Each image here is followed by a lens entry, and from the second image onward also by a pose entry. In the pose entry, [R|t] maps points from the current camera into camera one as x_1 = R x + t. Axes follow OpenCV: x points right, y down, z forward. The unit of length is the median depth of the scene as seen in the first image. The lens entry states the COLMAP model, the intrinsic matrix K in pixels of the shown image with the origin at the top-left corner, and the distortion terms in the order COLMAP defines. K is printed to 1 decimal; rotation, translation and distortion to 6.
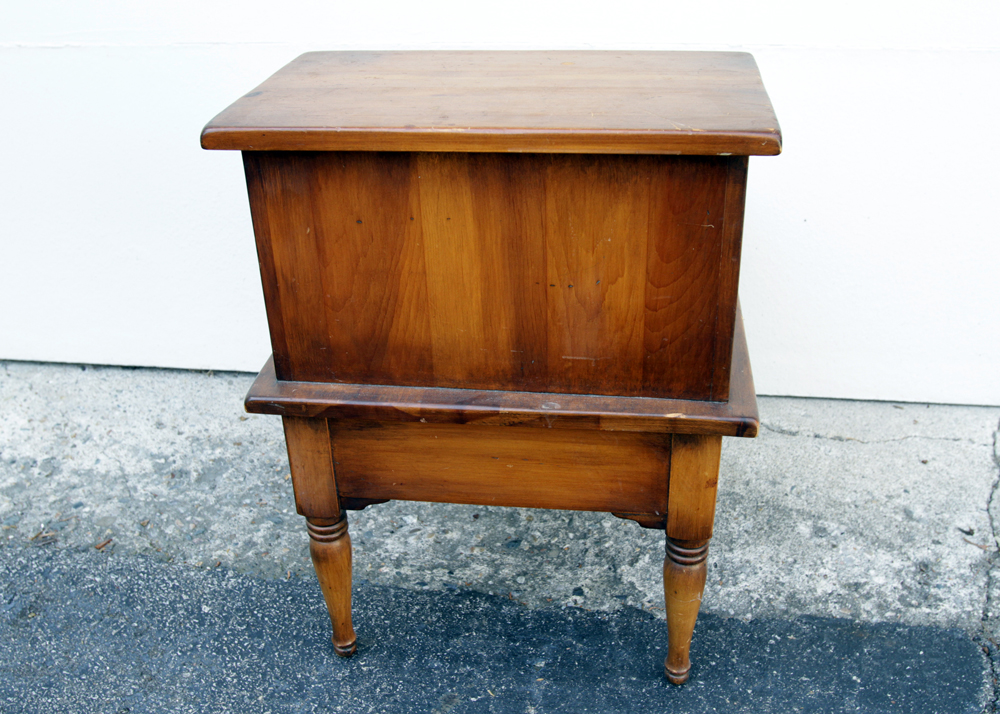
lens RADIAL K [[1010.1, 0, 496.0], [0, 1010.1, 362.8], [0, 0, 1]] dist [-0.058797, 0.000000]
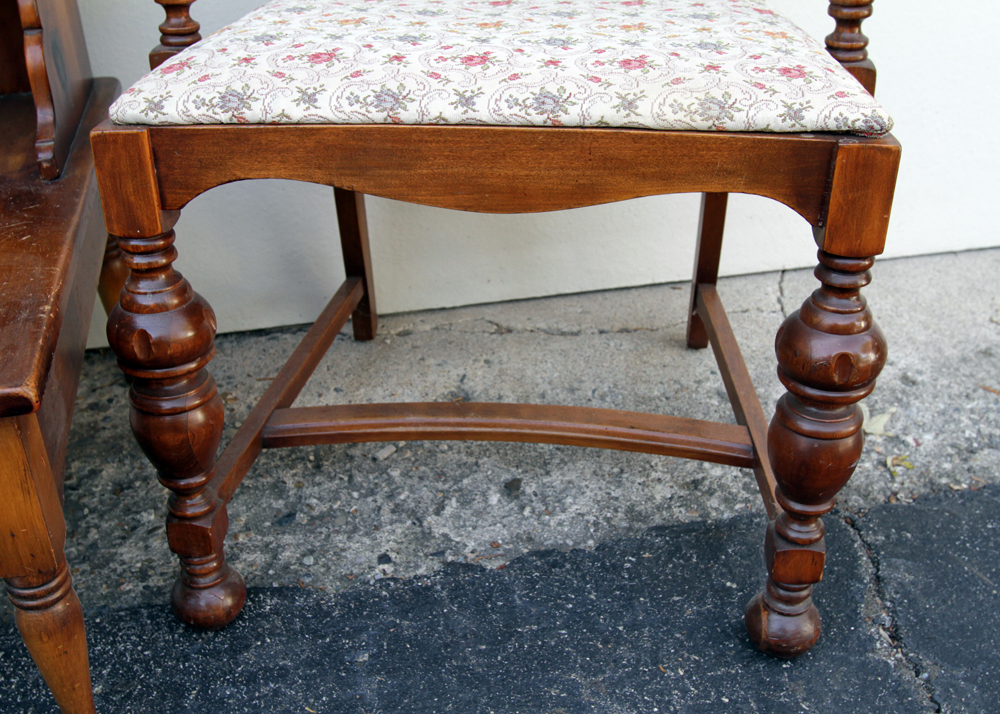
lens RADIAL K [[1064.8, 0, 498.9], [0, 1064.8, 362.8], [0, 0, 1]] dist [-0.066951, 0.000000]
pose [[0.939459, -0.166444, 0.299521, -0.057526], [0.157131, 0.986040, 0.055094, 0.040942], [-0.304510, -0.004695, 0.952498, 0.168037]]
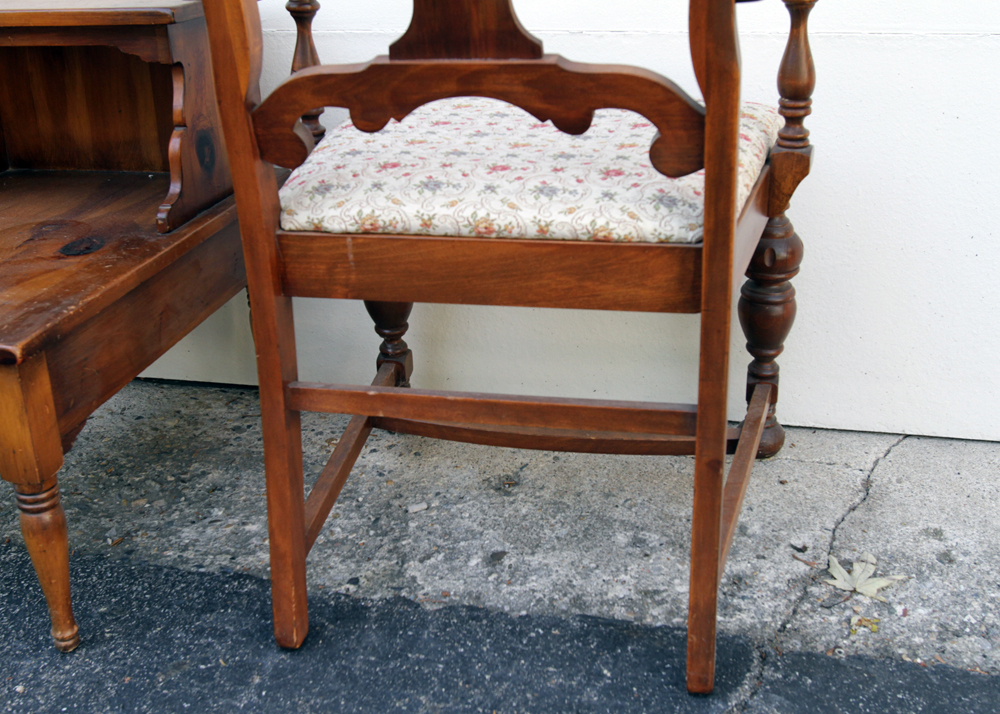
lens RADIAL K [[1190.7, 0, 500.1], [0, 1190.7, 362.7], [0, 0, 1]] dist [-0.045698, 0.000000]
pose [[0.995441, 0.035448, -0.088551, 0.302352], [-0.044157, 0.994165, -0.098422, 0.123925], [0.084546, 0.101884, 0.991197, -0.113297]]
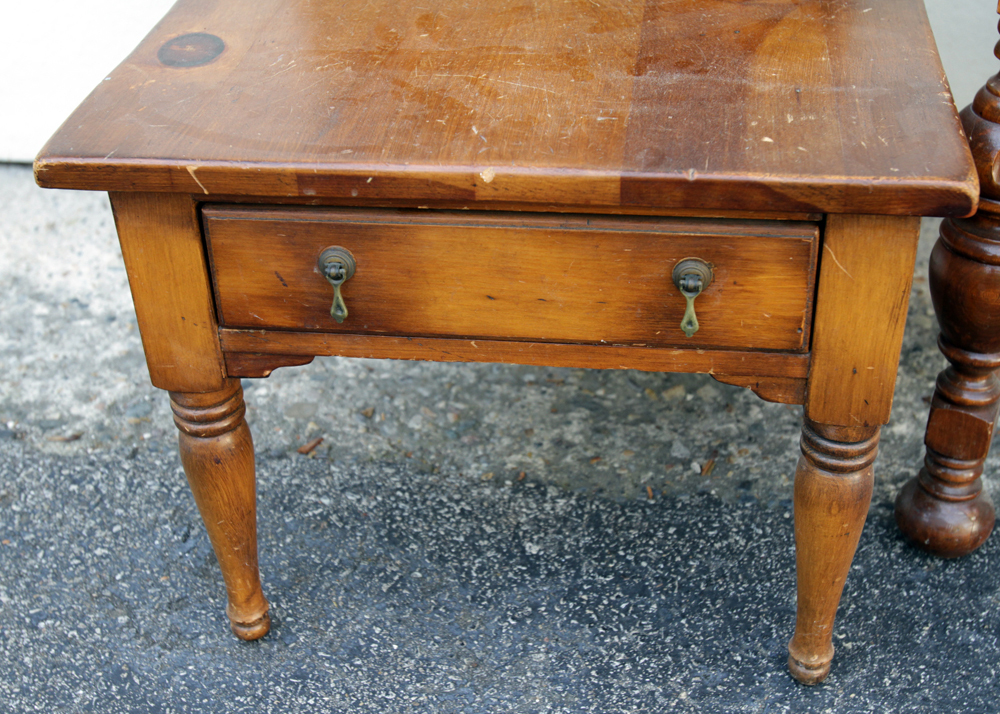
lens RADIAL K [[1438.0, 0, 492.4], [0, 1438.0, 362.6], [0, 0, 1]] dist [-0.042997, 0.000000]
pose [[0.999719, 0.001303, -0.023659, -0.282950], [0.000609, 0.996745, 0.080622, 0.067786], [0.023687, -0.080614, 0.996464, 0.166659]]
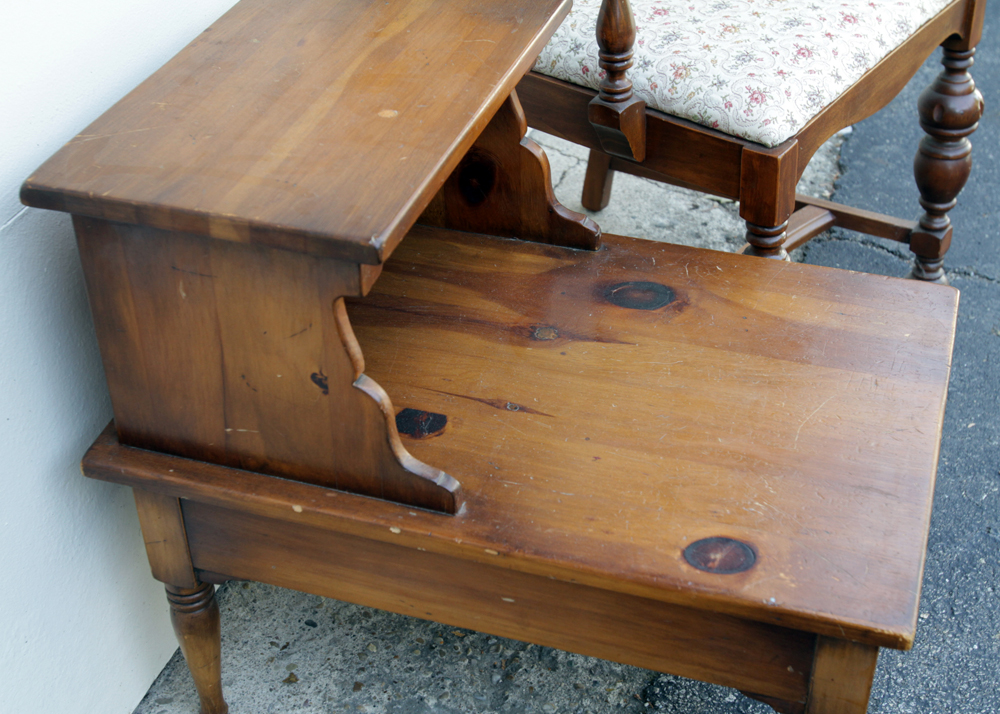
lens RADIAL K [[1466.6, 0, 500.3], [0, 1466.6, 358.3], [0, 0, 1]] dist [-0.002104, 0.000000]
pose [[0.191908, -0.553925, 0.810147, -1.093873], [0.489617, 0.769462, 0.410127, -0.527605], [-0.850557, 0.317955, 0.418877, 0.550532]]
